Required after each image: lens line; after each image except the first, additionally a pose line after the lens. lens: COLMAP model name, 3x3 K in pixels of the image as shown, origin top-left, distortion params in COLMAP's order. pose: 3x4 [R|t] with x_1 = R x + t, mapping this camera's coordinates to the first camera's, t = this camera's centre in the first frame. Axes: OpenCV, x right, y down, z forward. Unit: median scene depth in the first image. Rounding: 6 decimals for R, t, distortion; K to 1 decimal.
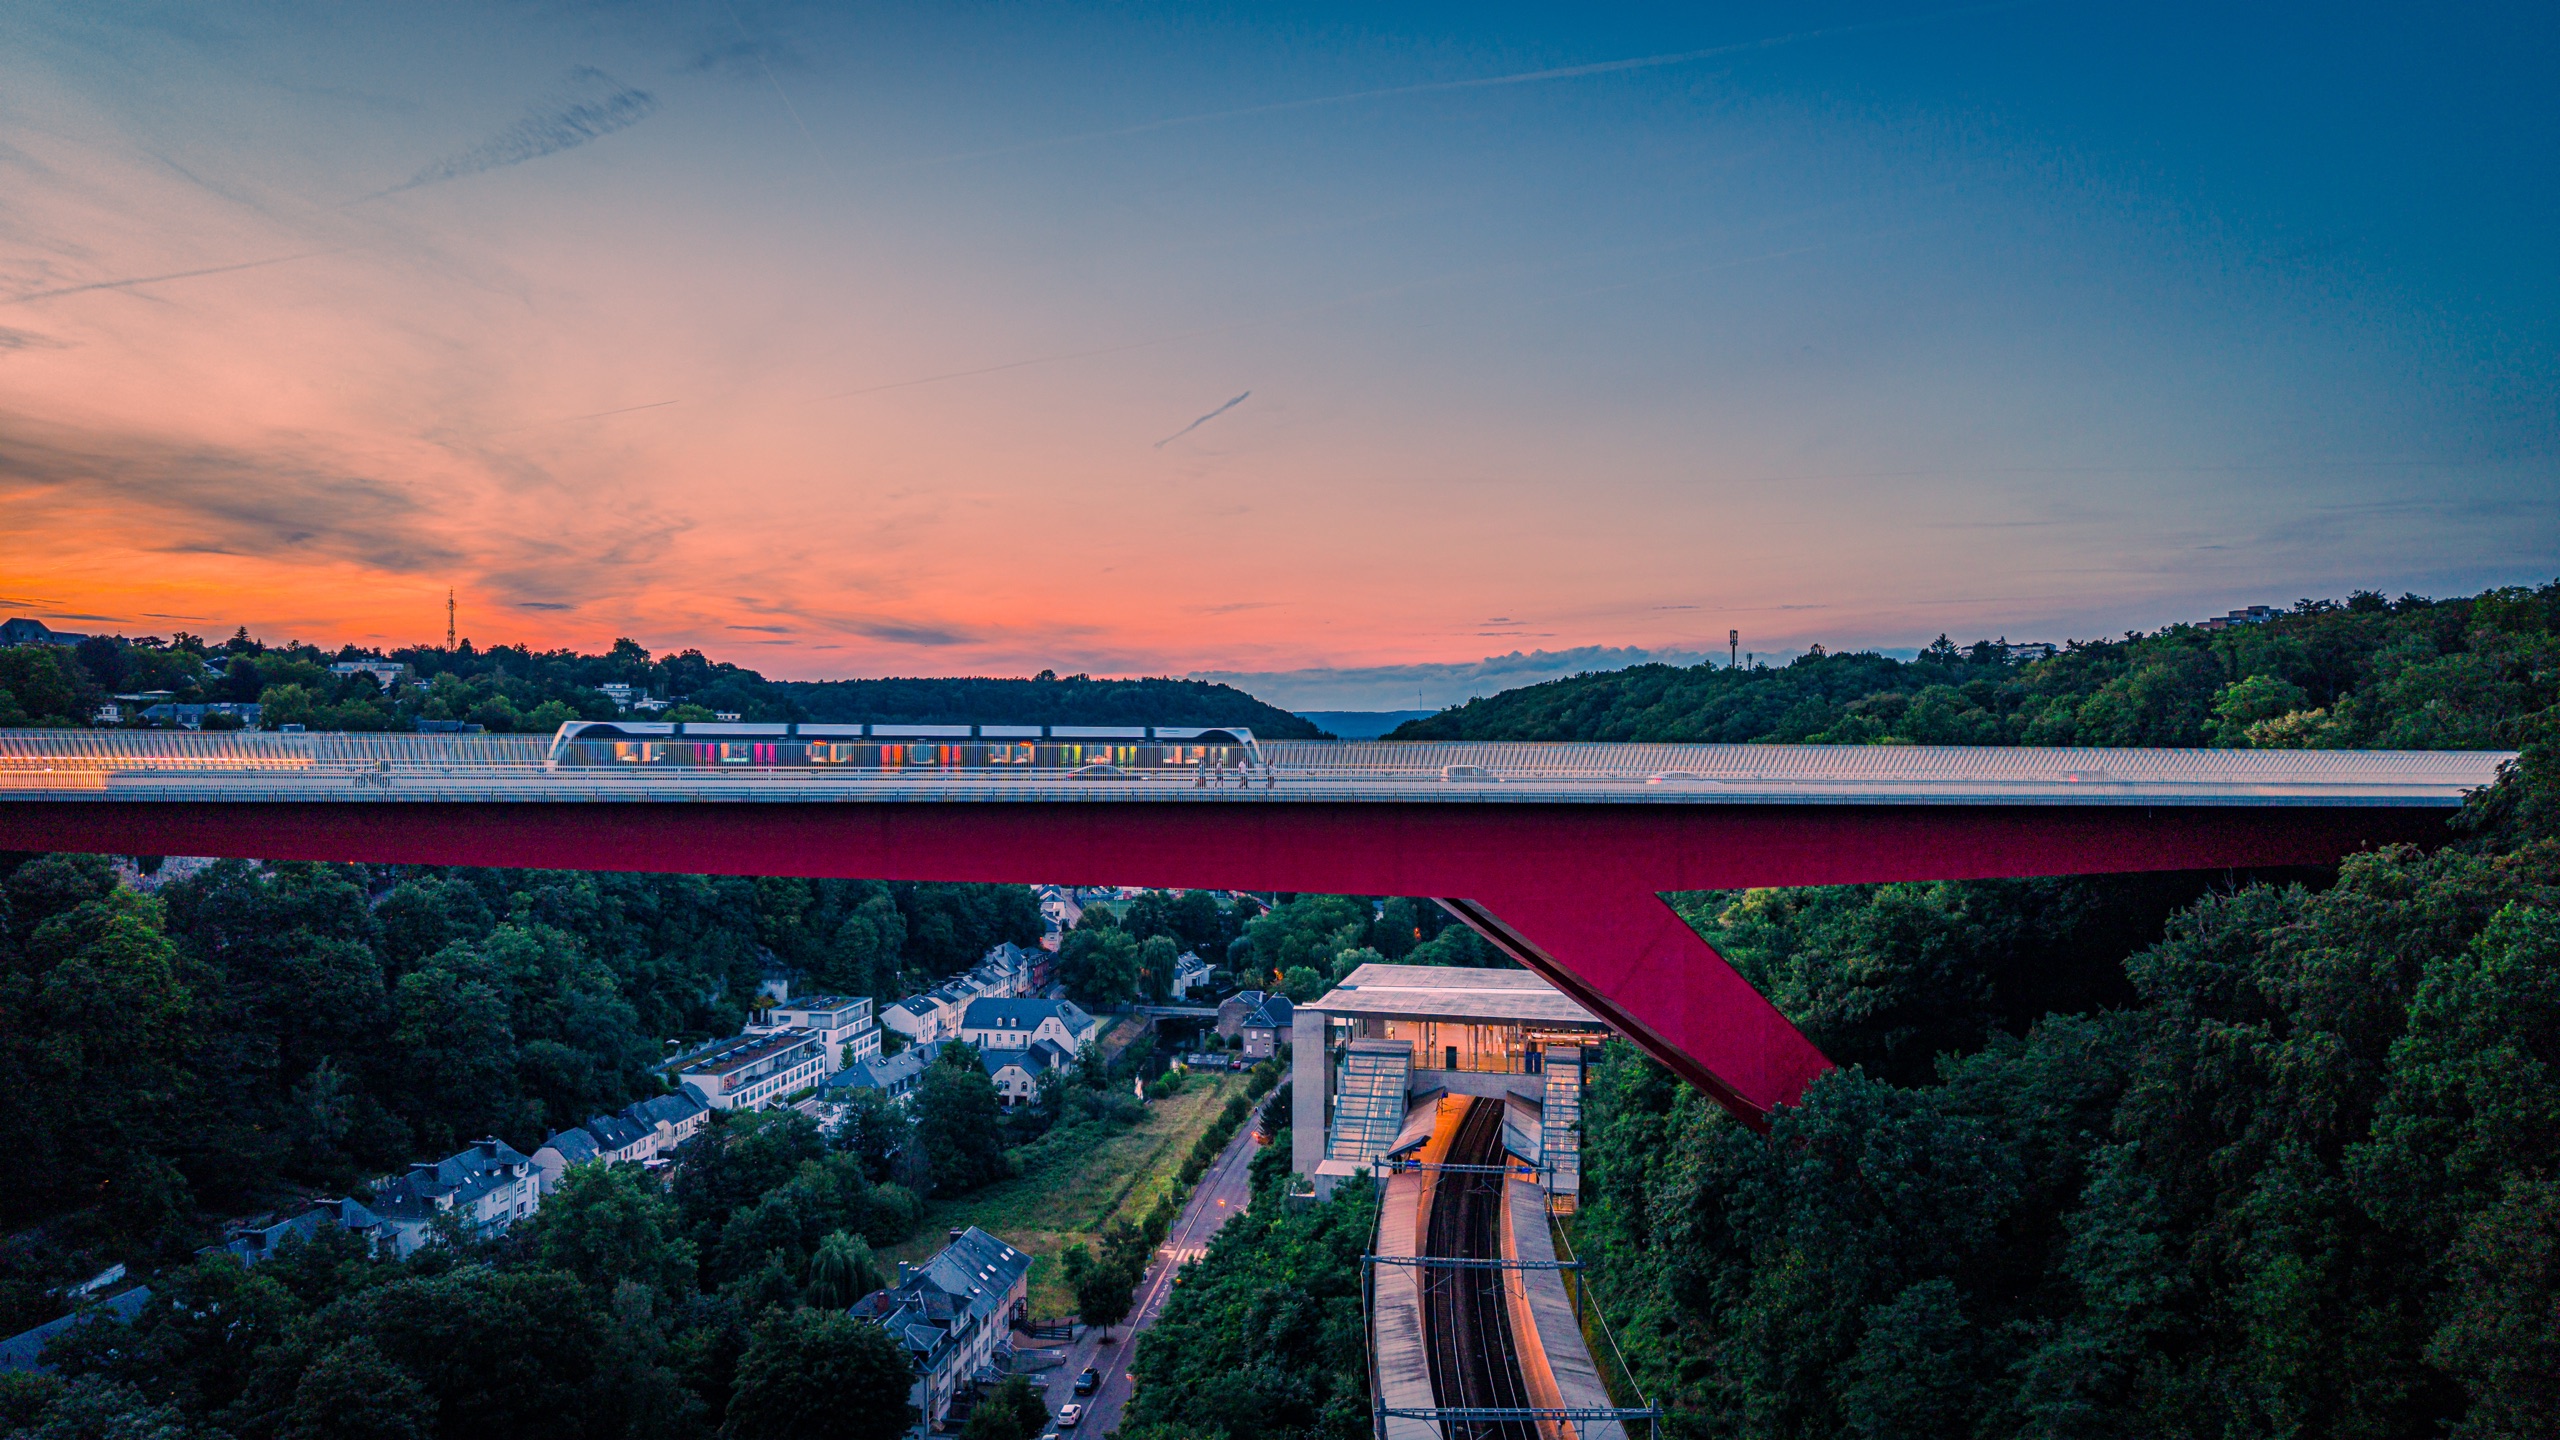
lens RADIAL K [[1702.9, 0, 1280.0], [0, 1702.9, 720.0], [0, 0, 1]] dist [0.005654, -0.004541]
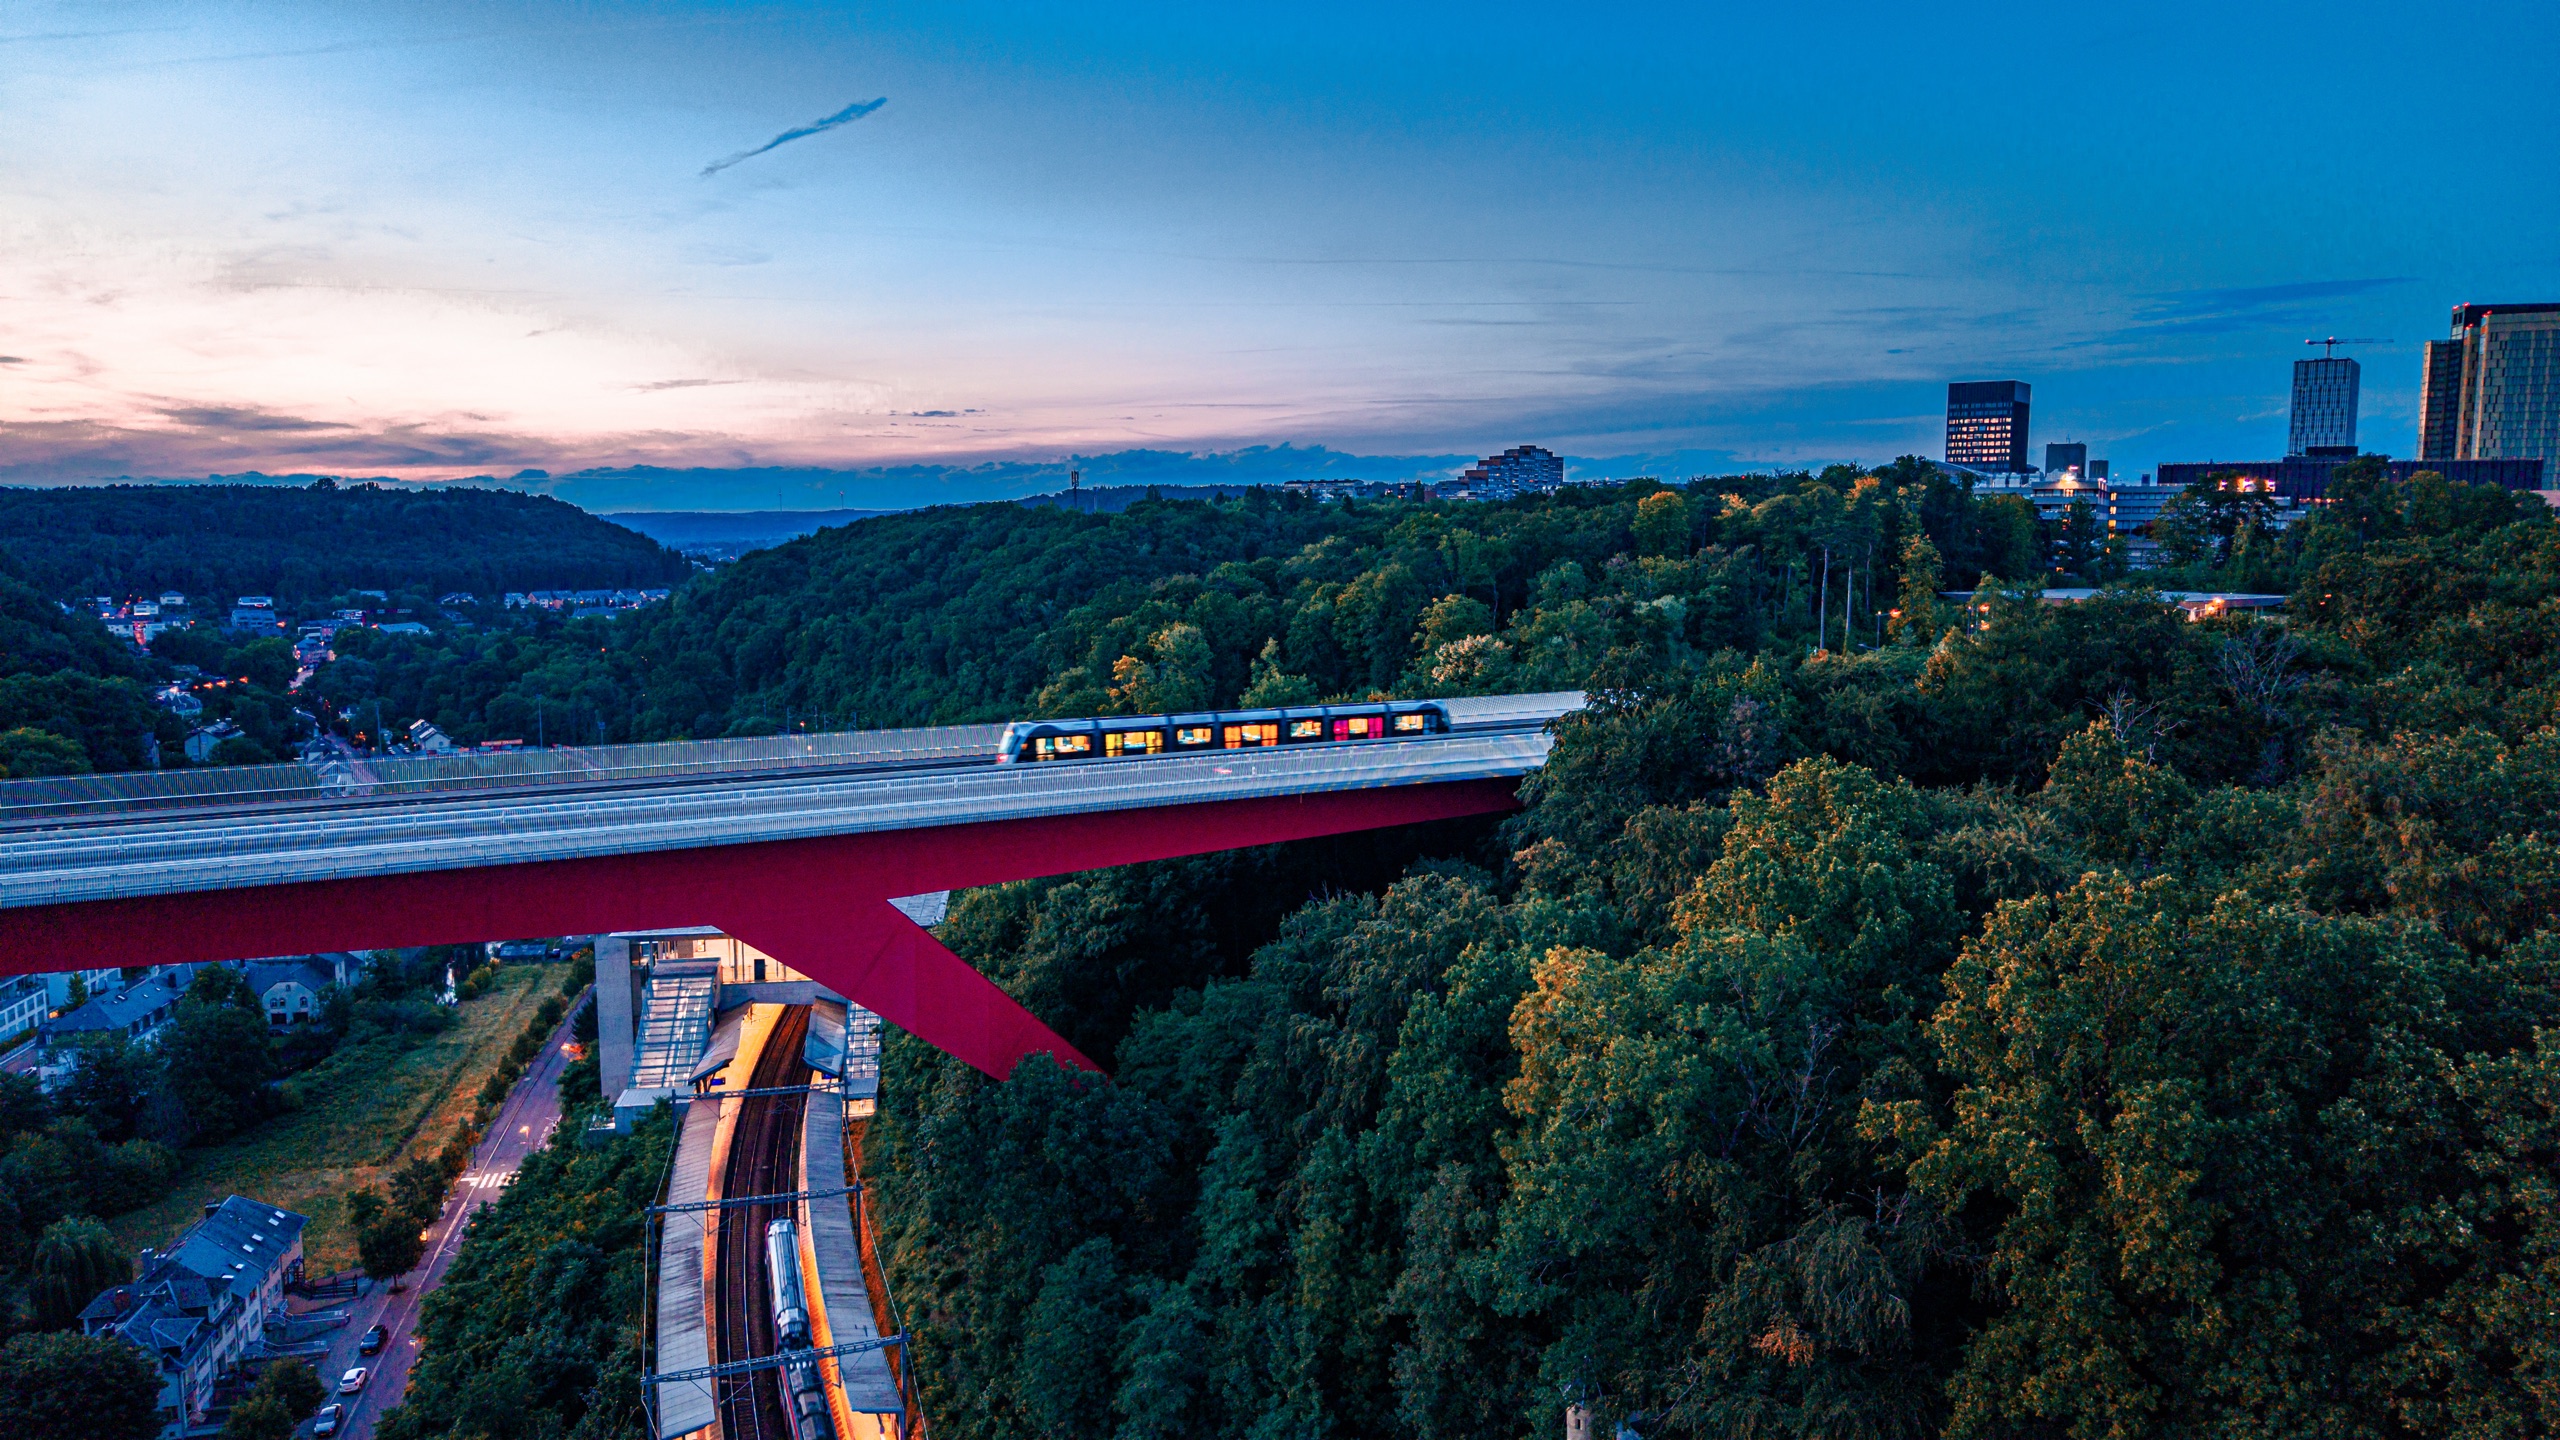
lens RADIAL K [[1798.1, 0, 1425.3], [0, 1798.1, 535.6], [0, 0, 1]] dist [0.058439, -0.056171]
pose [[0.933446, -0.042500, 0.356192, 0.094193], [0.000776, 0.993194, 0.116472, -0.187553], [-0.358718, -0.108444, 0.927125, -0.137054]]
